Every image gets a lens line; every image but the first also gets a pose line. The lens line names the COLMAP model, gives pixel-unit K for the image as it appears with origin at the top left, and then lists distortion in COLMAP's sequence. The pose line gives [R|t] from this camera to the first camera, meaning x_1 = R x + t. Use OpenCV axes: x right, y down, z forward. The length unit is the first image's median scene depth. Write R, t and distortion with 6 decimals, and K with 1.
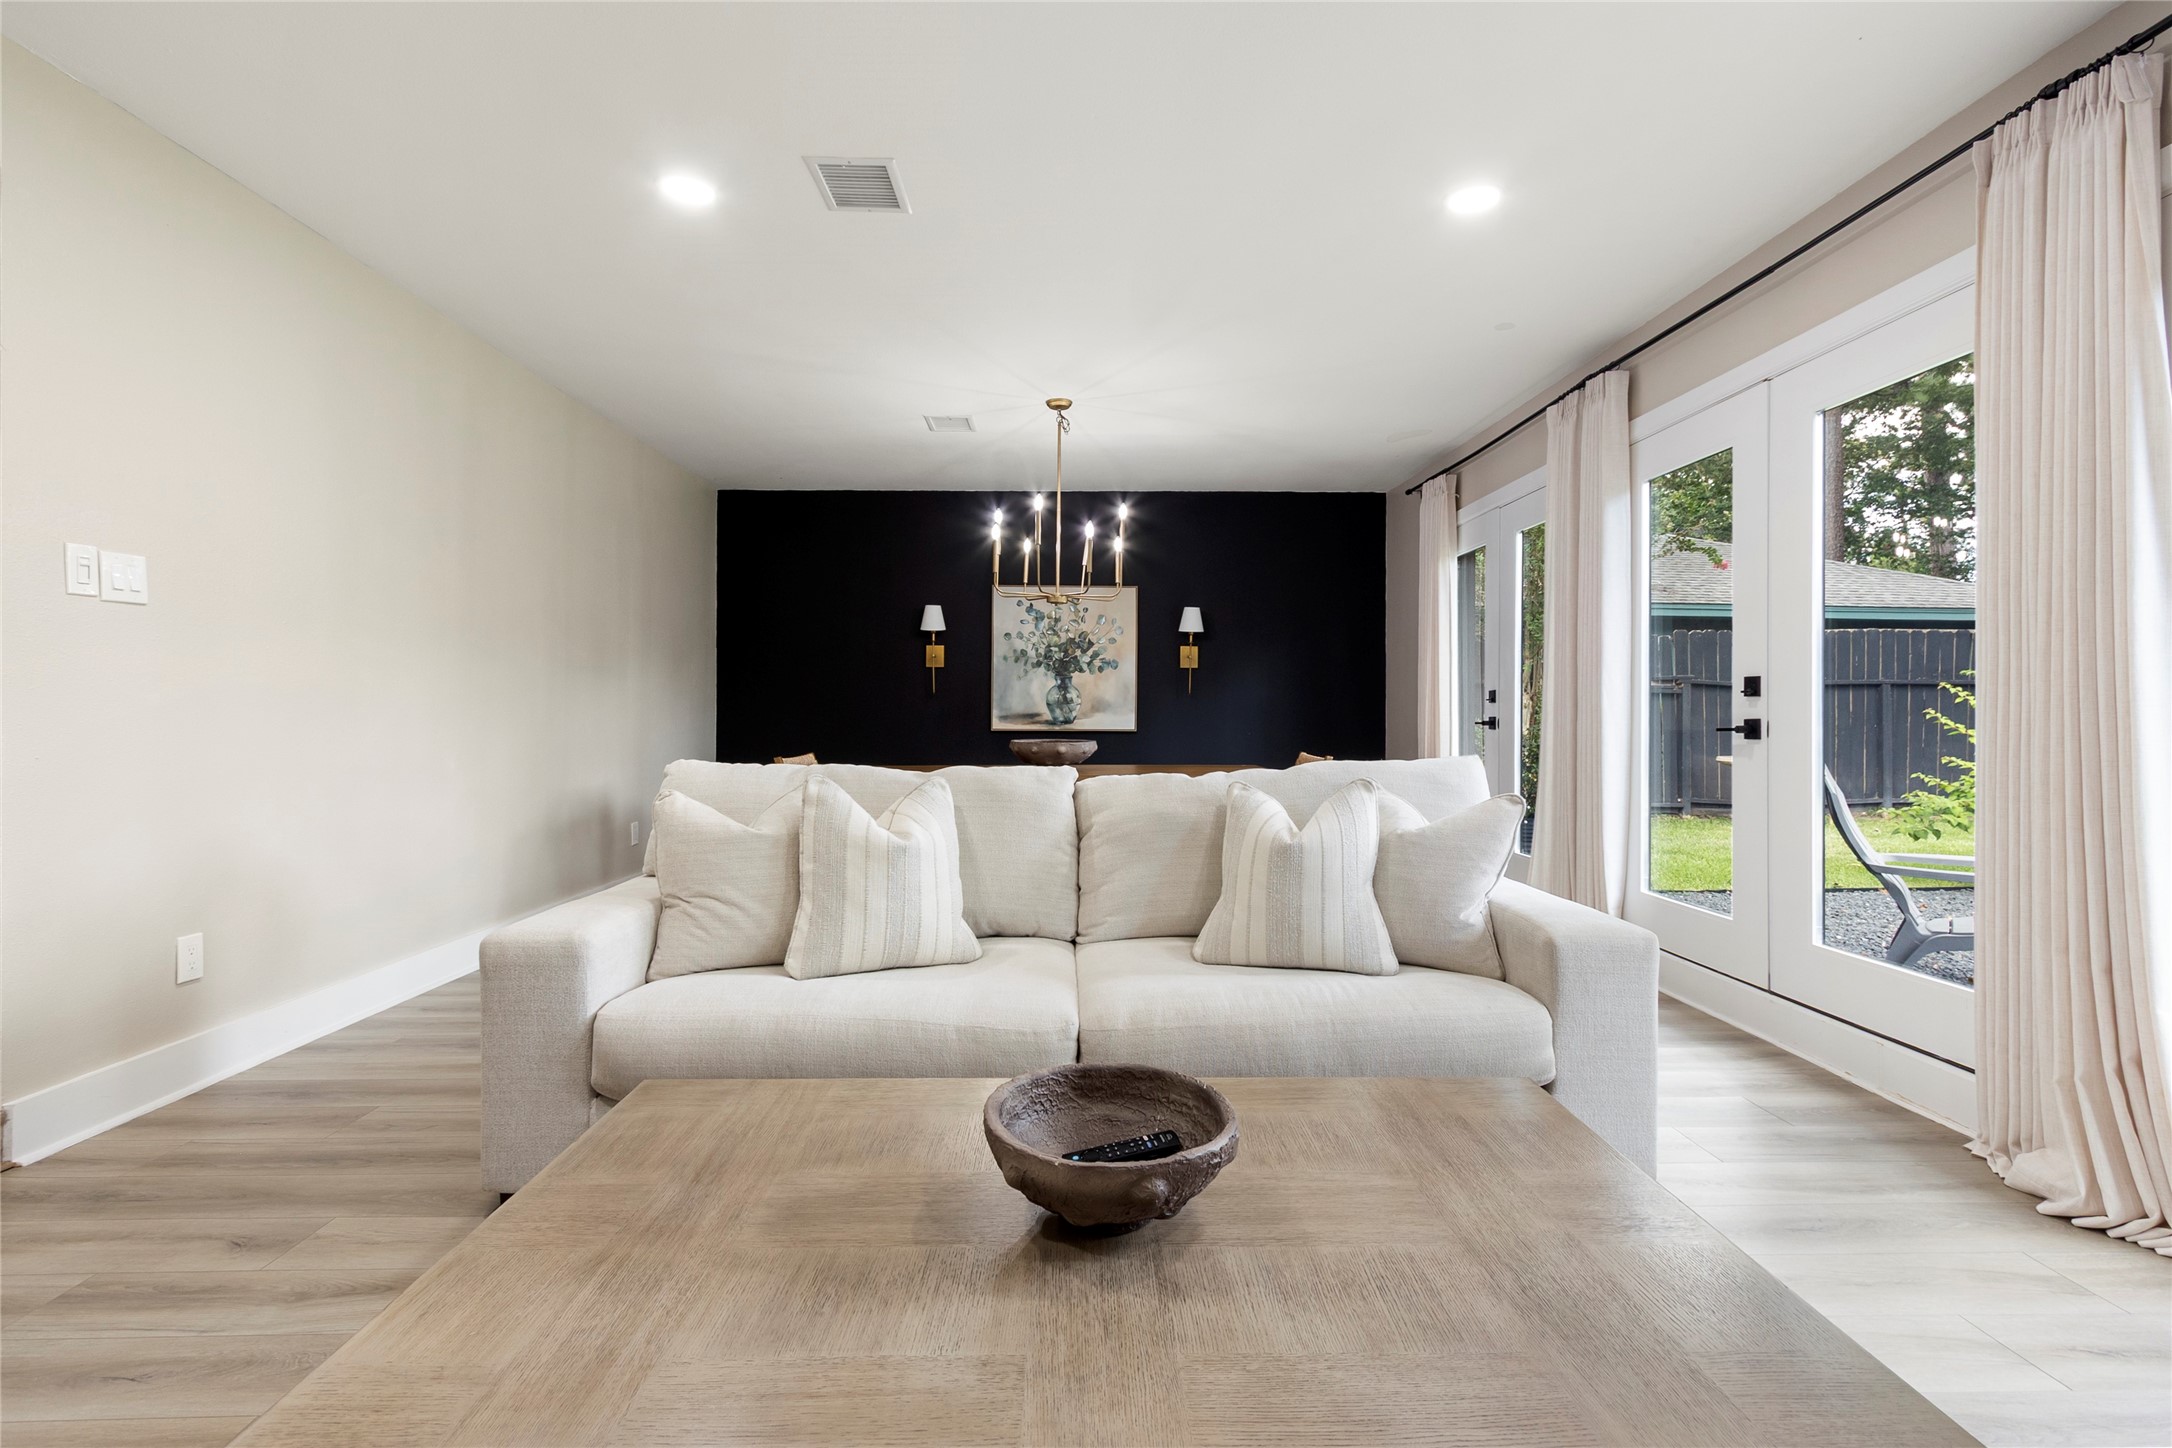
lens RADIAL K [[1009.4, 0, 1086.0], [0, 1009.4, 708.8], [0, 0, 1]] dist [0.003089, 0.000713]
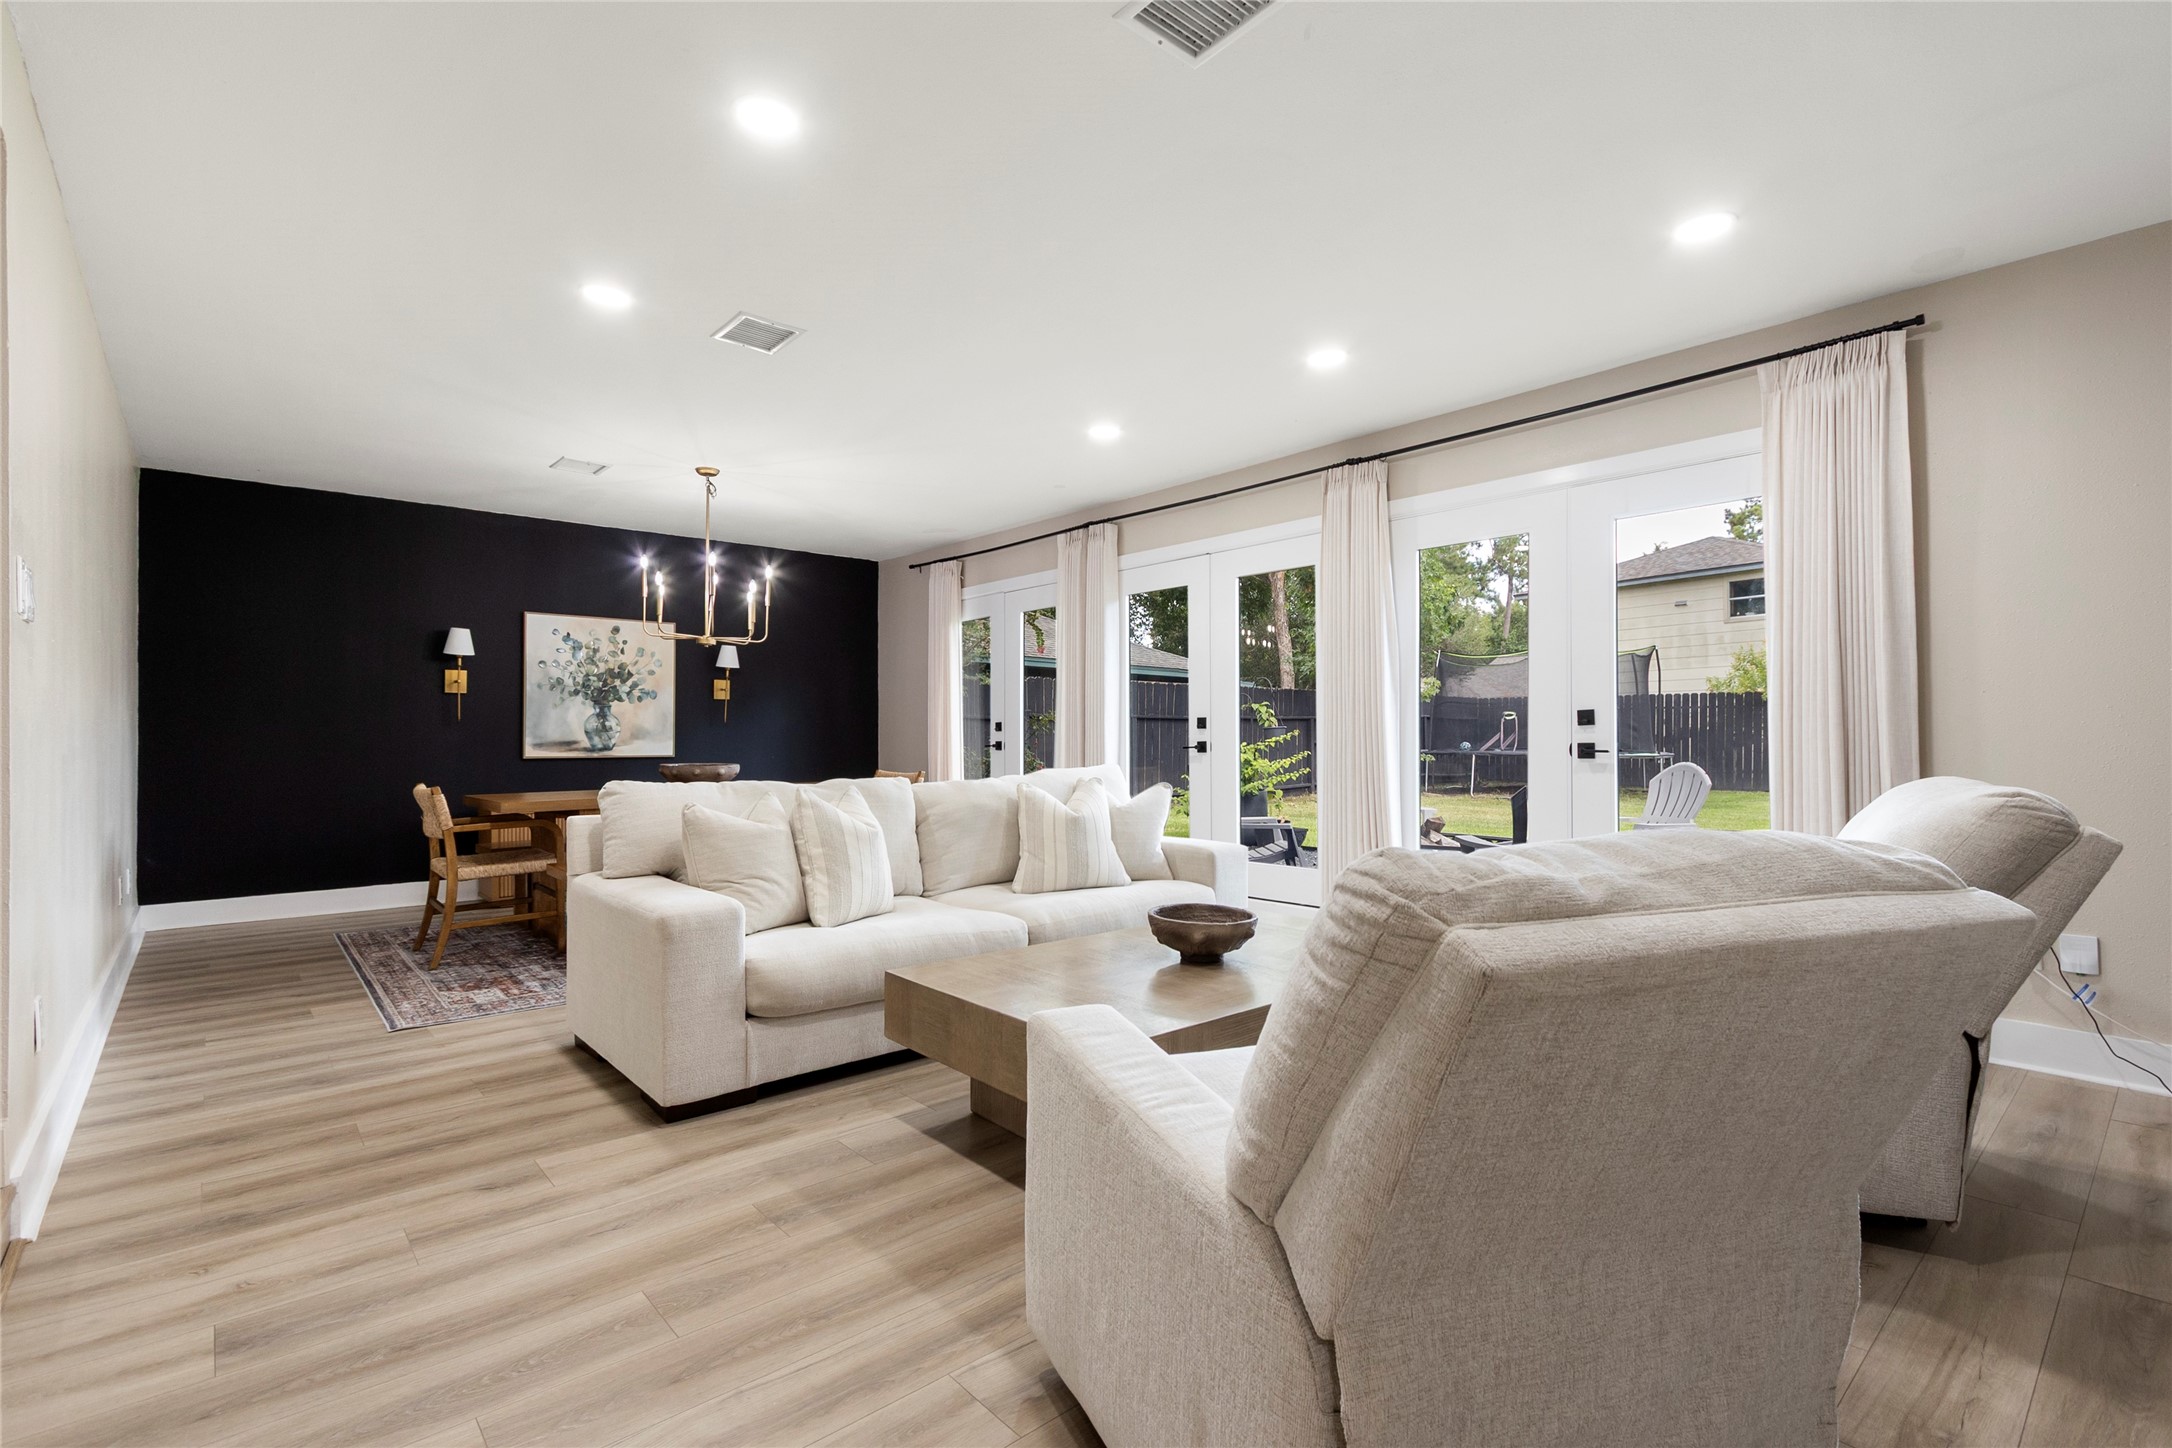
lens RADIAL K [[992.8, 0, 1084.4], [0, 992.8, 730.8], [0, 0, 1]] dist [0.006138, -0.000337]
pose [[0.765101, 0.000809, 0.643909, -0.328996], [0.001702, 0.999993, -0.003279, -0.001594], [-0.643908, 0.003605, 0.765095, -0.109357]]
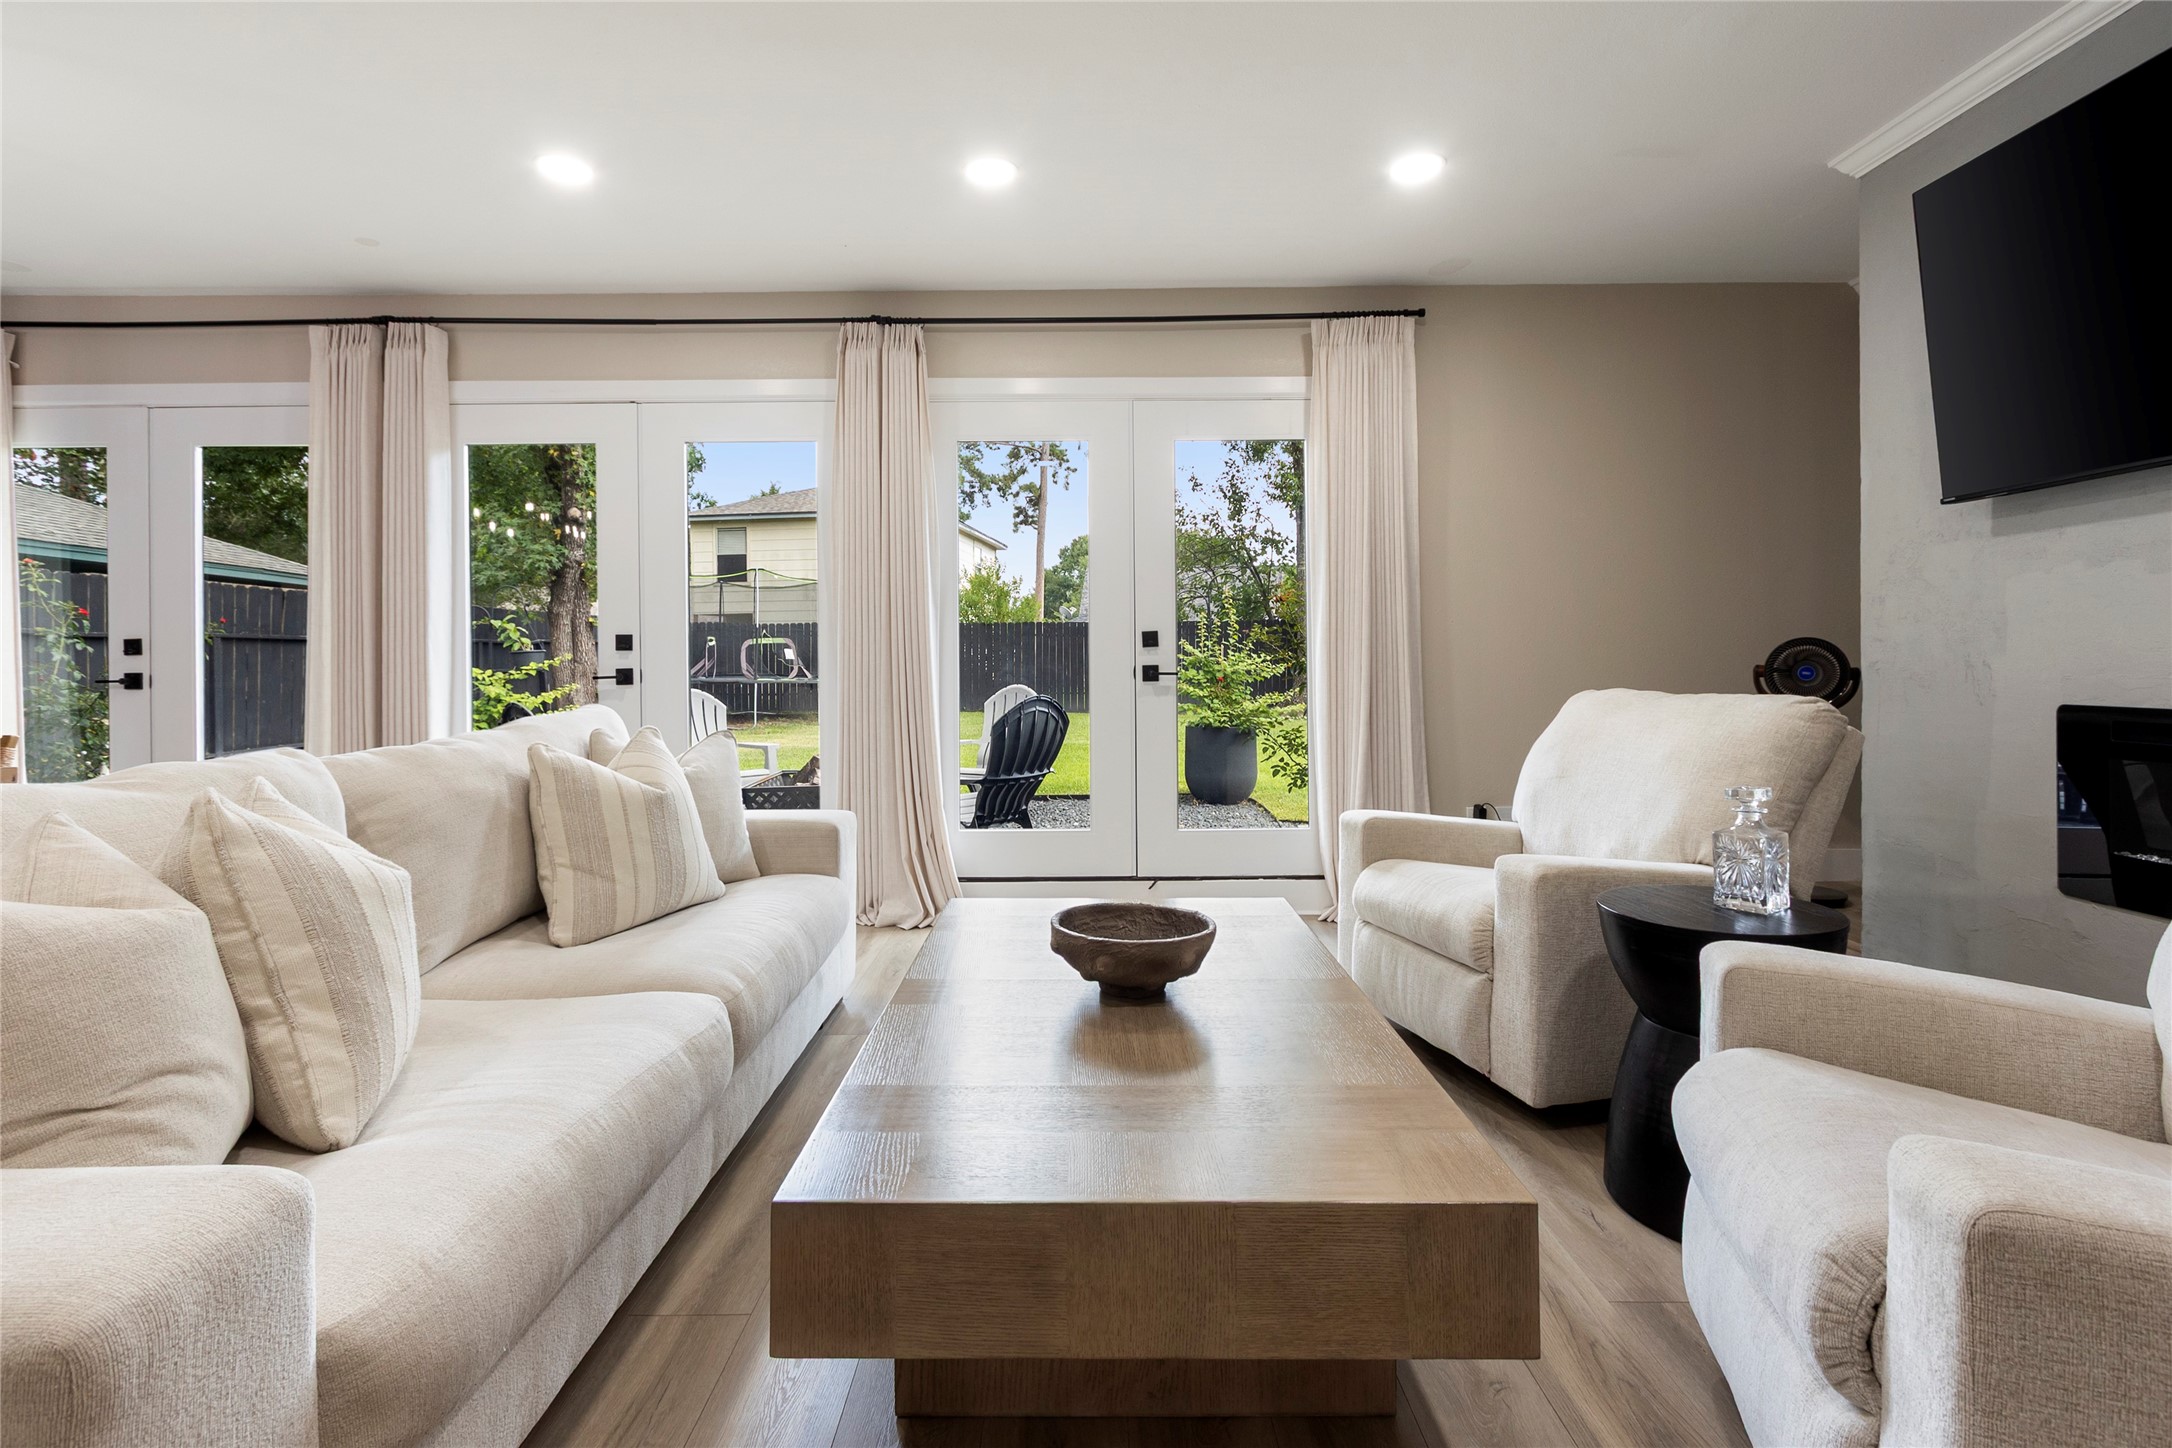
lens RADIAL K [[1013.2, 0, 1089.4], [0, 1013.2, 655.0], [0, 0, 1]] dist [0.001660, -0.000470]
pose [[0.015143, 0.003219, 0.999880, -0.305435], [0.005118, 0.999981, -0.003297, 0.000228], [-0.999872, 0.005167, 0.015126, 0.211729]]
